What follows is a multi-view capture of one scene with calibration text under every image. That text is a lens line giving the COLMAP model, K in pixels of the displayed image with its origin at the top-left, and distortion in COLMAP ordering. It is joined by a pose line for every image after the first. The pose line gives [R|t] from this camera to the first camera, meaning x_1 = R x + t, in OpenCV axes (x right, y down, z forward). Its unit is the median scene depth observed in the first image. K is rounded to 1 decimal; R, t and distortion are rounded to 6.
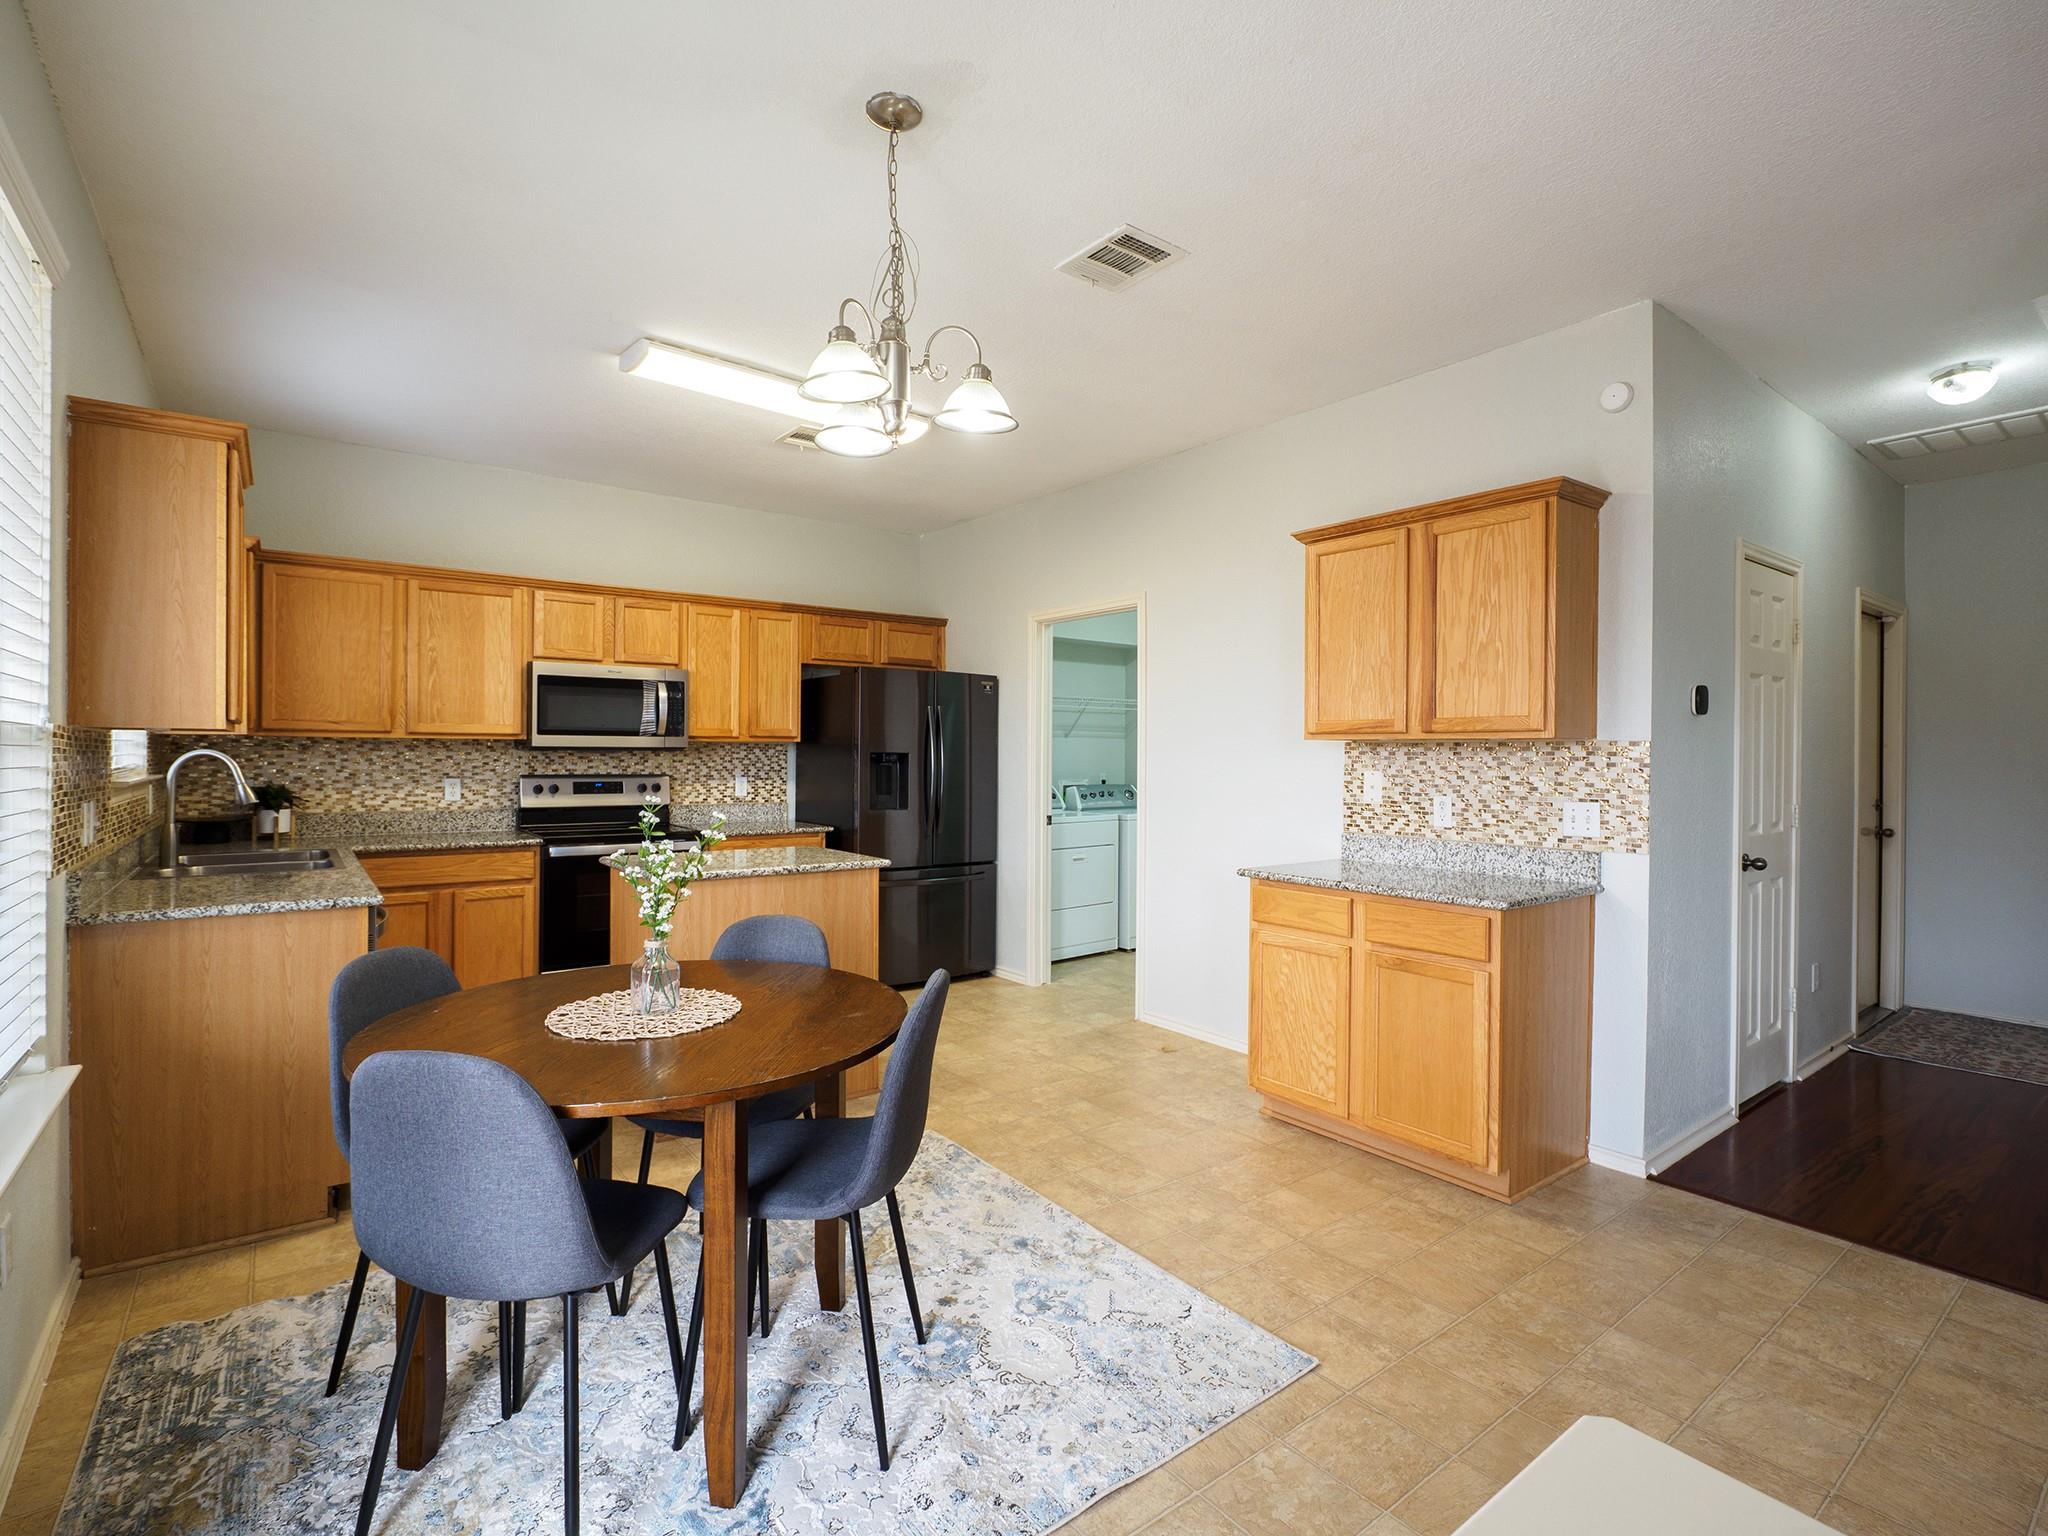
lens RADIAL K [[976.1, 0, 1011.8], [0, 976.1, 758.4], [0, 0, 1]] dist [-0.008738, -0.000792]
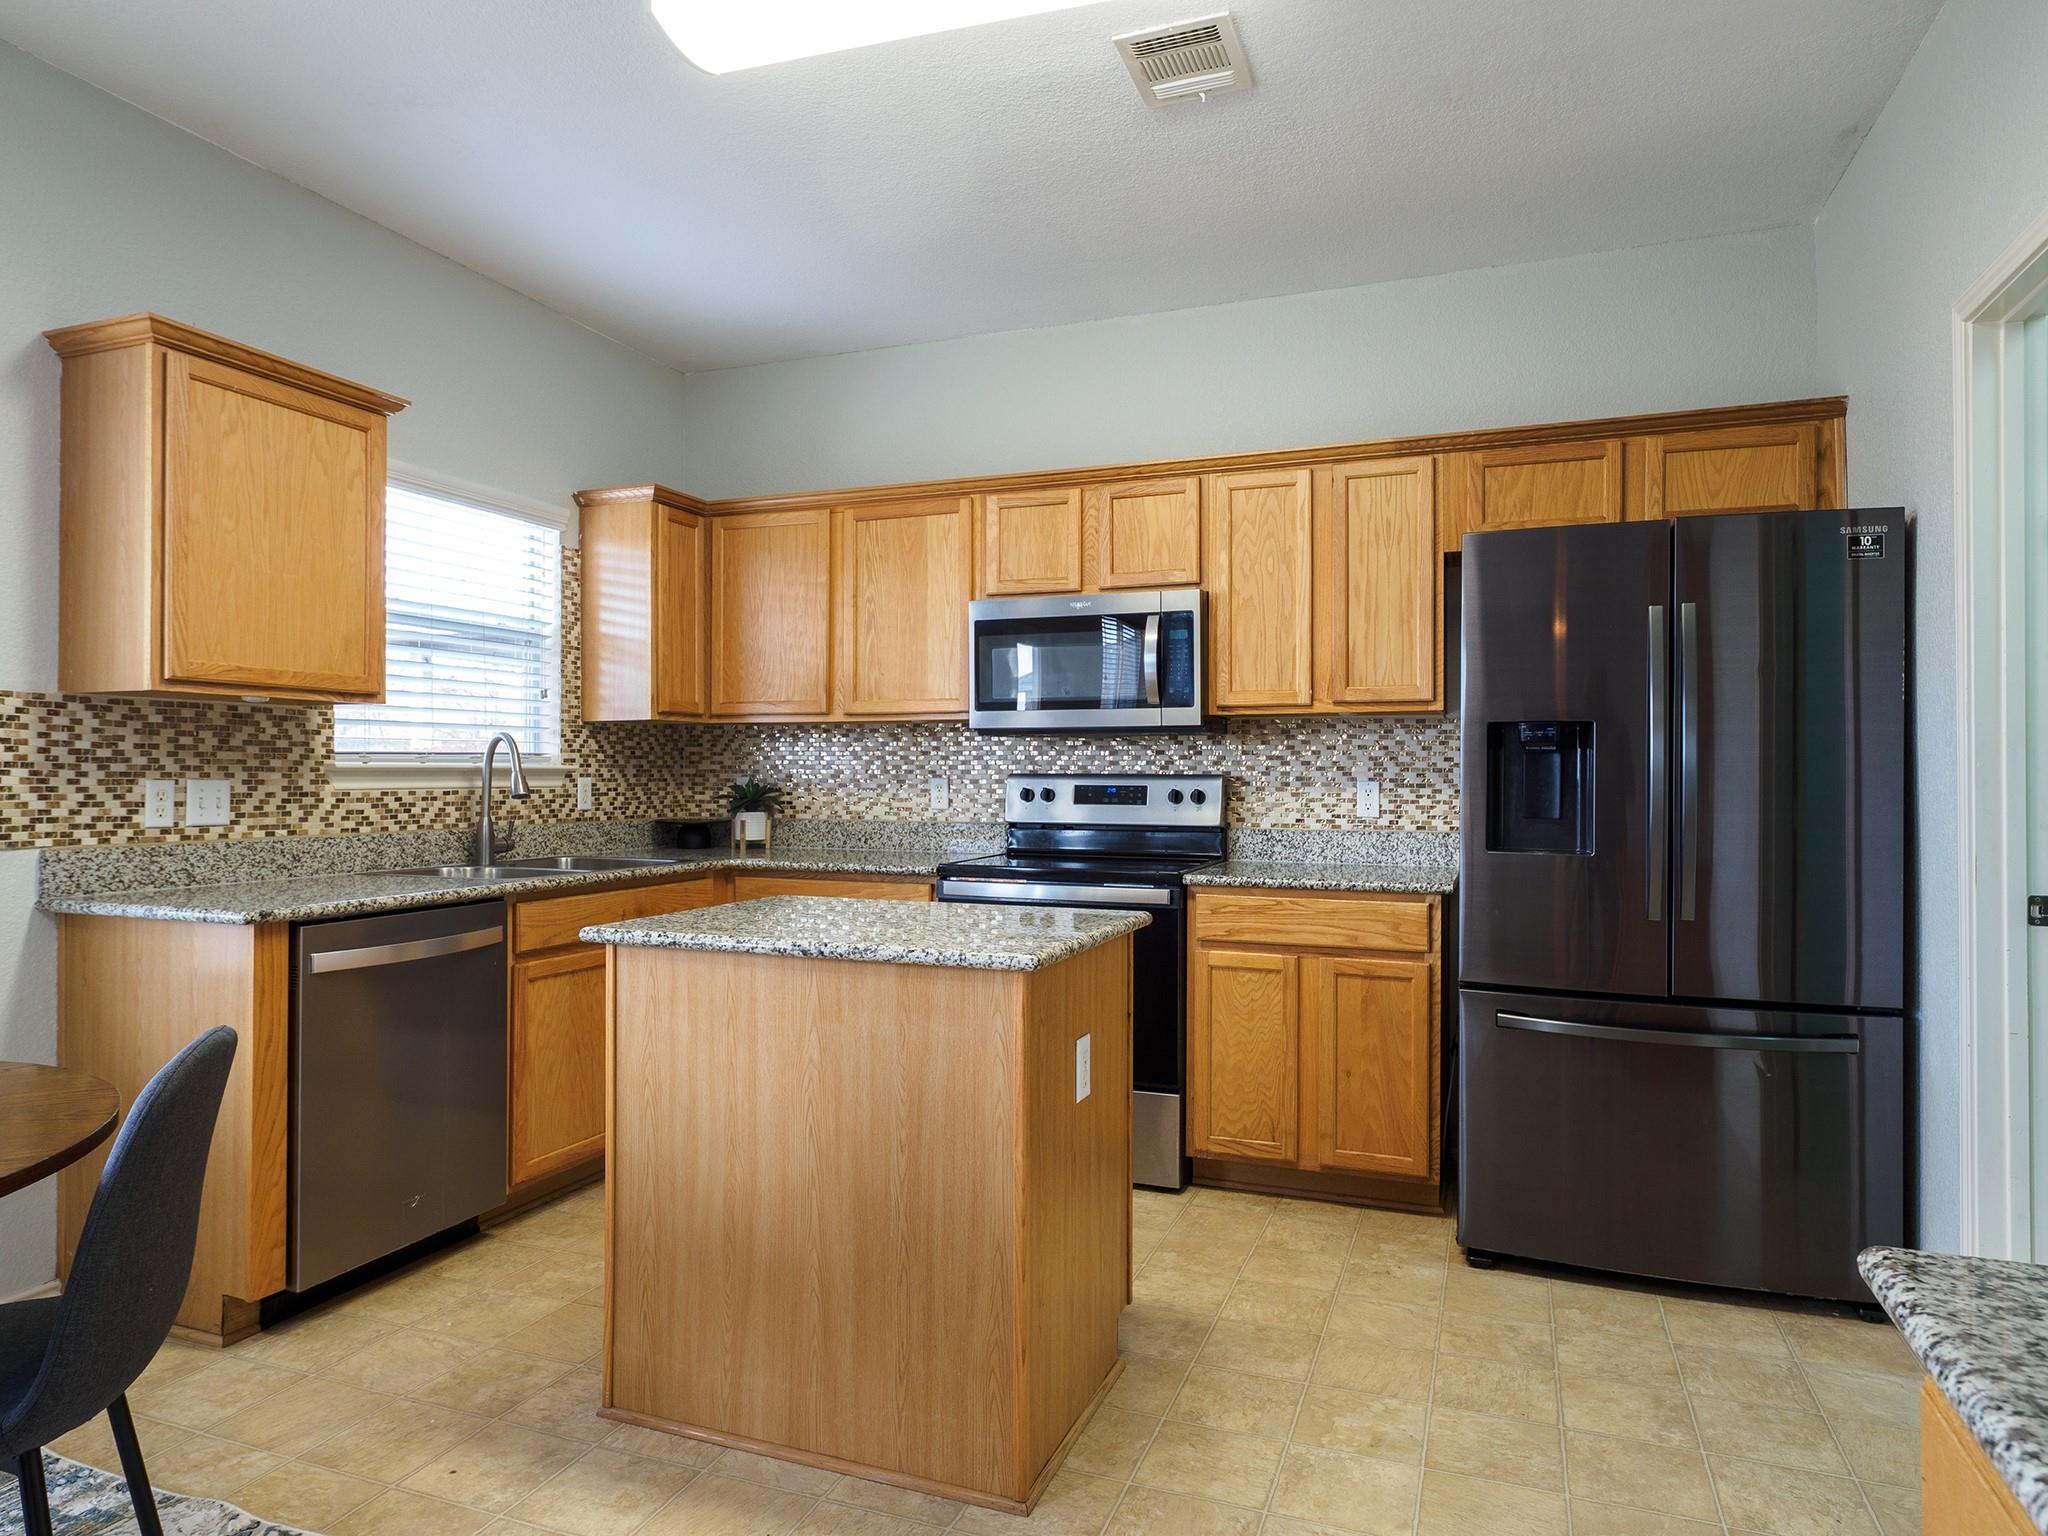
lens RADIAL K [[1257.4, 0, 1011.5], [0, 1257.4, 762.6], [0, 0, 1]] dist [-0.001742, 0.004542]
pose [[0.528134, -0.012700, -0.849066, 0.277201], [-0.002493, 0.999861, -0.016507, 0.027398], [0.849157, 0.010835, 0.528029, 0.616980]]
